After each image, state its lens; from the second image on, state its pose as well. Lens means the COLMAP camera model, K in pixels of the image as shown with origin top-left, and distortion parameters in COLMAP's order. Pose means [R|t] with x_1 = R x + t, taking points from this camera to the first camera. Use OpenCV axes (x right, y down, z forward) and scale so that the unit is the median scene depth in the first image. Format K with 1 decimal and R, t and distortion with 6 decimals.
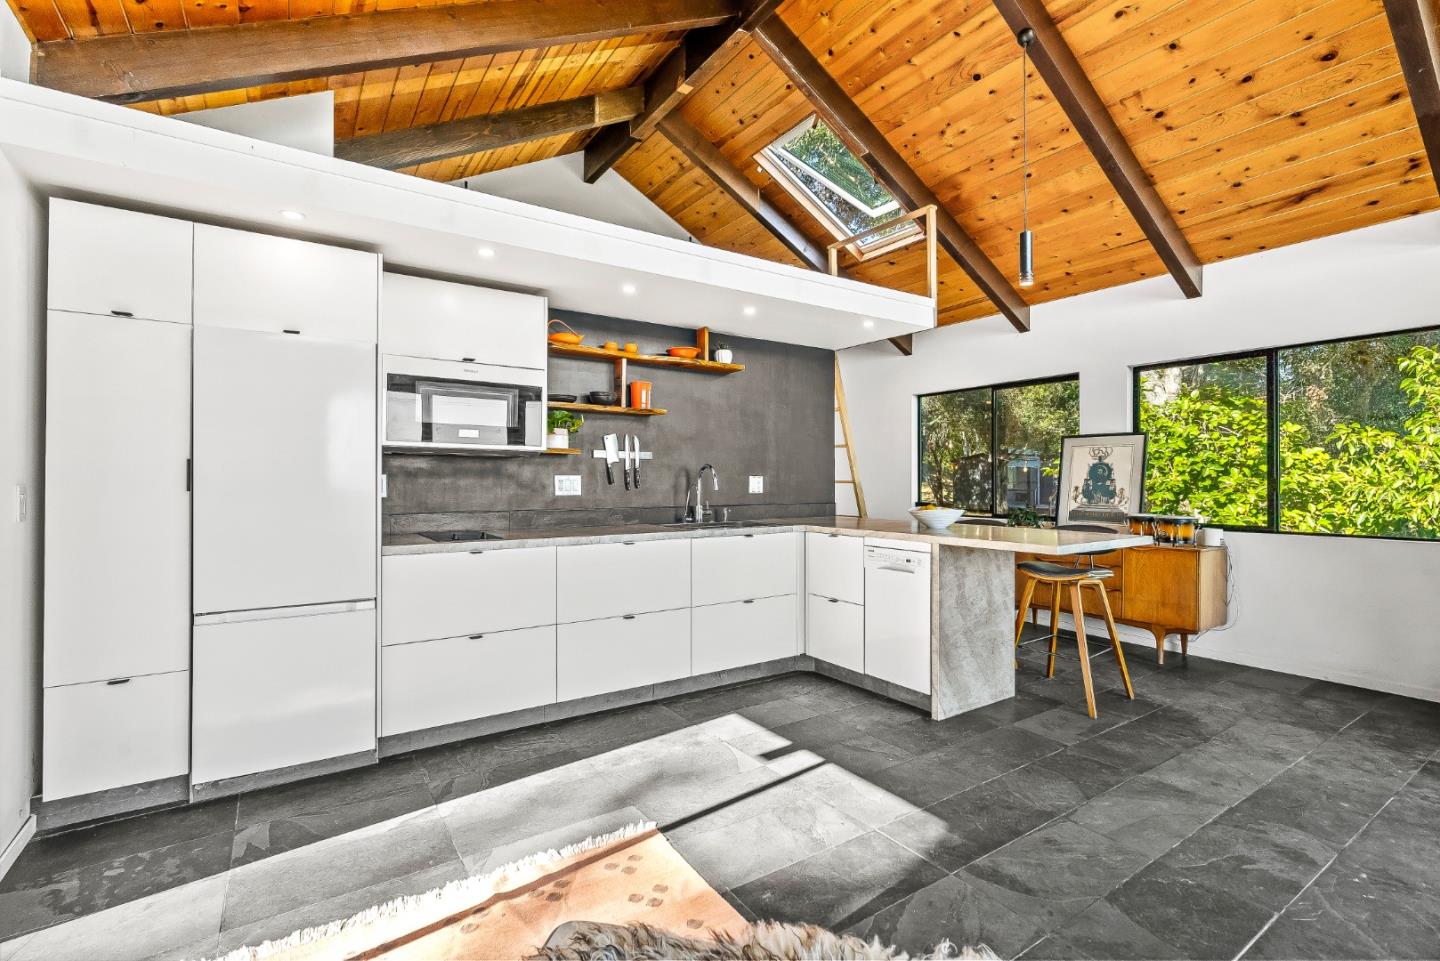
lens RADIAL K [[649.0, 0, 714.3], [0, 649.0, 488.4], [0, 0, 1]] dist [-0.011723, 0.002451]
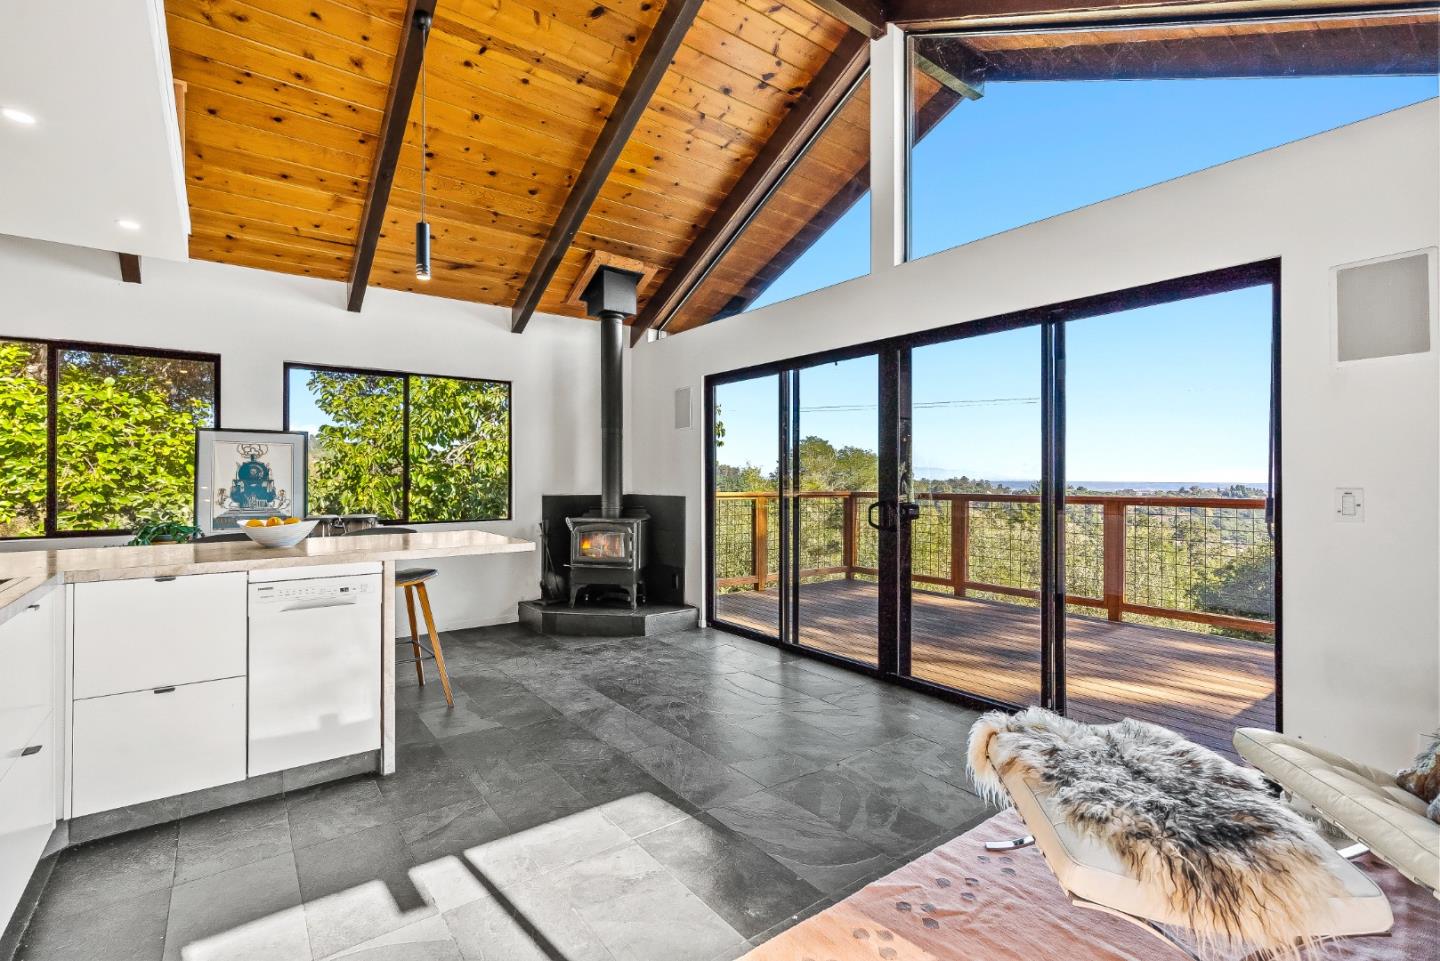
lens RADIAL K [[649.0, 0, 716.3], [0, 649.0, 480.6], [0, 0, 1]] dist [-0.011723, 0.002451]
pose [[-0.059966, -0.005695, 0.998184, -0.455226], [0.013921, 0.999882, 0.006541, -0.014384], [-0.998103, 0.014288, -0.059880, 0.568165]]
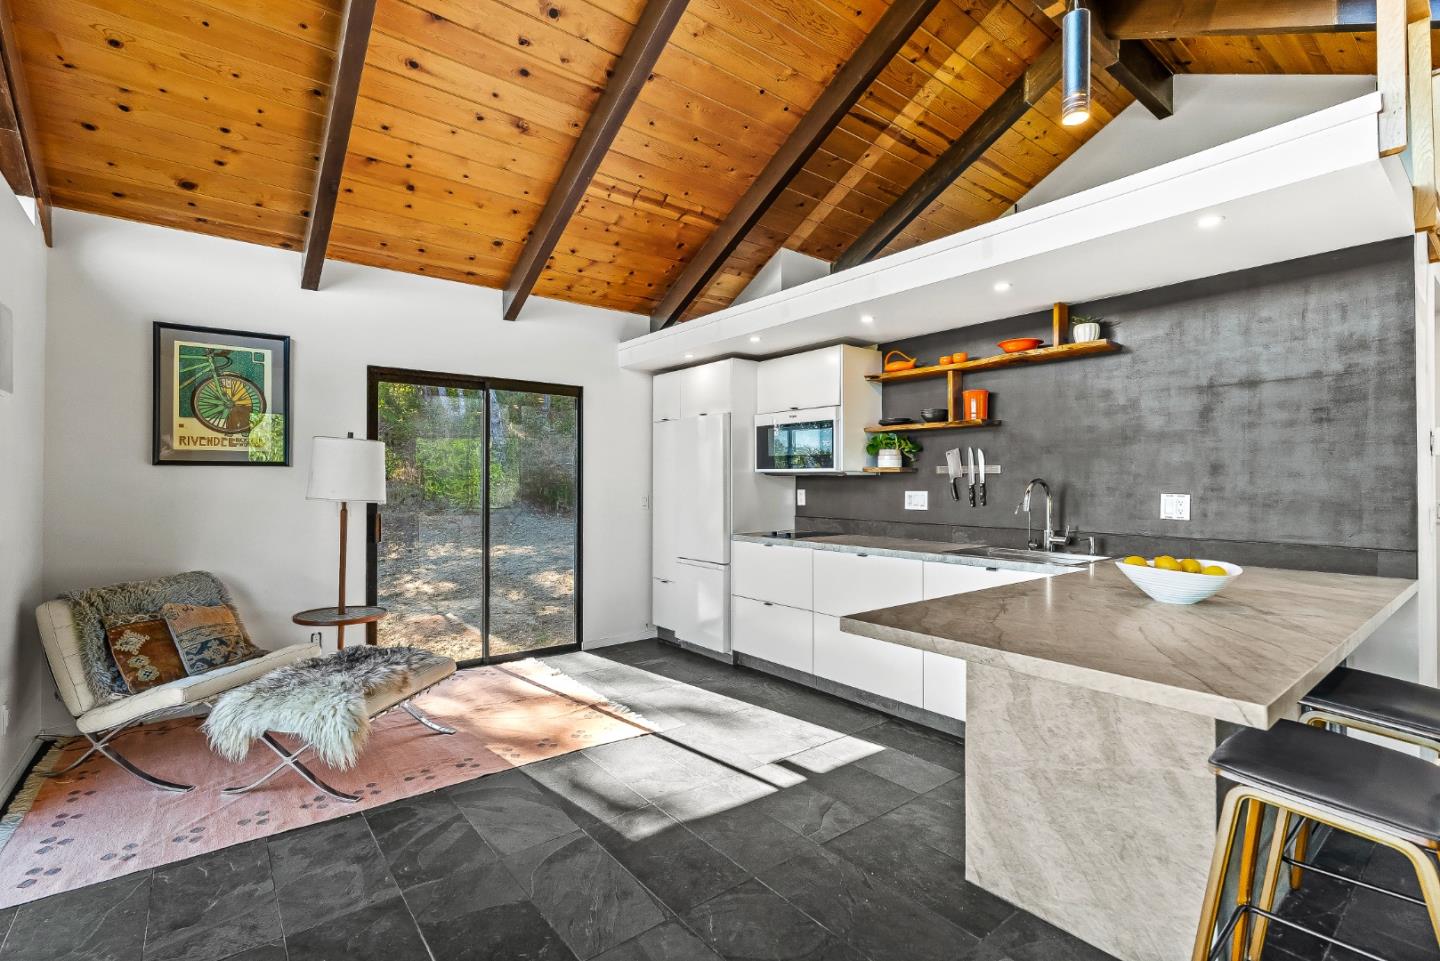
lens RADIAL K [[649.0, 0, 716.0], [0, 649.0, 483.0], [0, 0, 1]] dist [-0.011723, 0.002451]
pose [[0.082849, -0.001402, -0.996561, 0.870766], [-0.013982, 0.999899, -0.002569, -0.027653], [0.996464, 0.014147, 0.082821, 0.622758]]
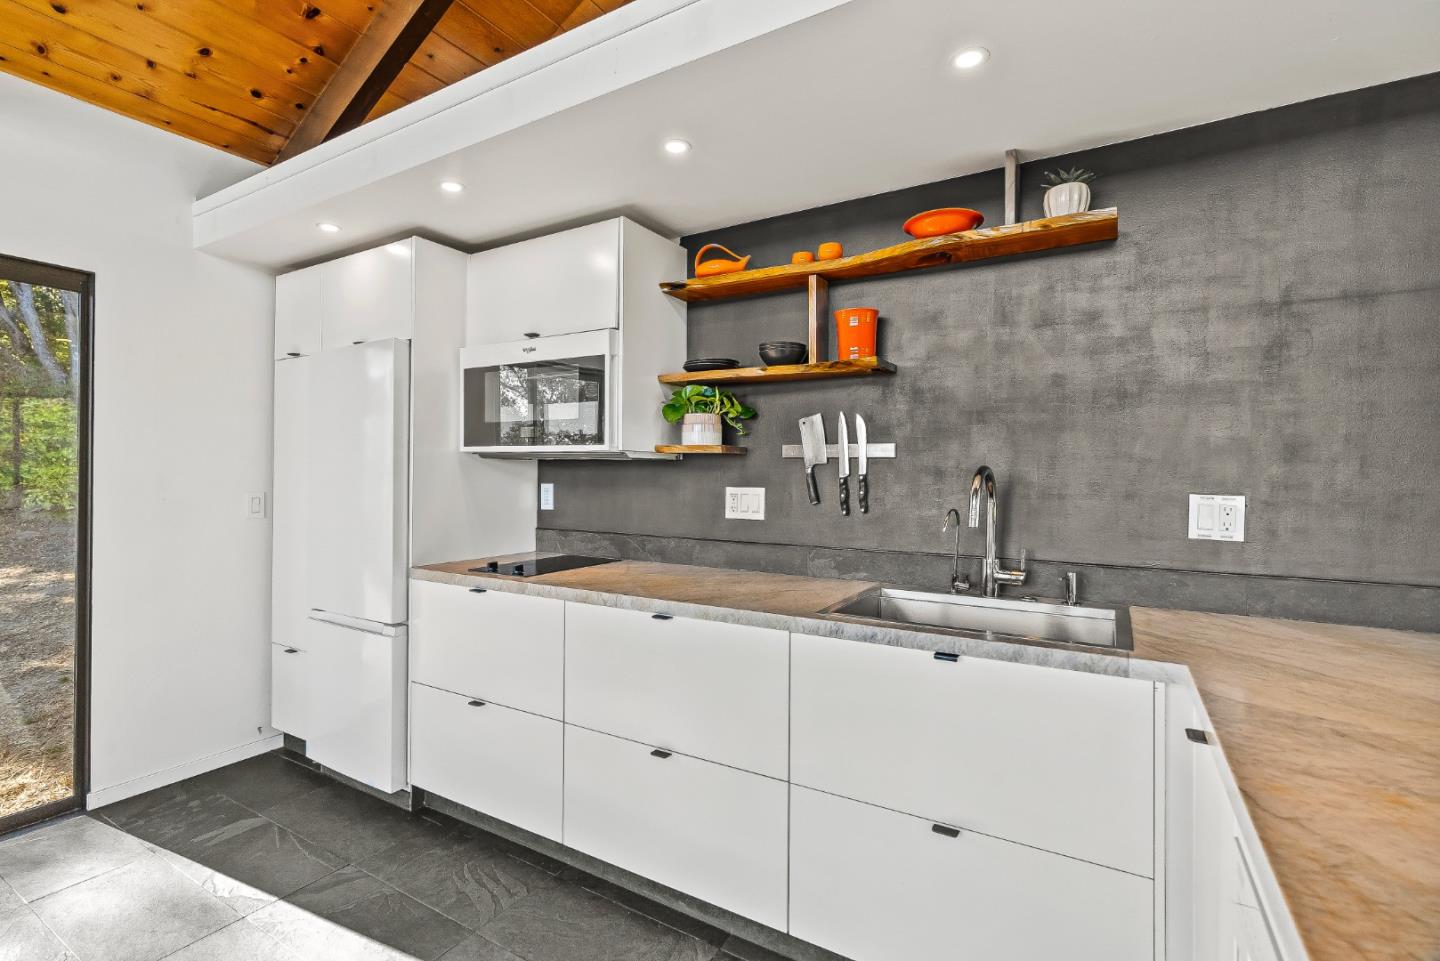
lens RADIAL K [[649.0, 0, 719.4], [0, 649.0, 480.7], [0, 0, 1]] dist [-0.011723, 0.002451]
pose [[0.435371, 0.007219, -0.900222, 0.349707], [-0.019471, 0.999809, -0.001399, -0.026511], [0.900041, 0.018137, 0.435428, 0.754744]]
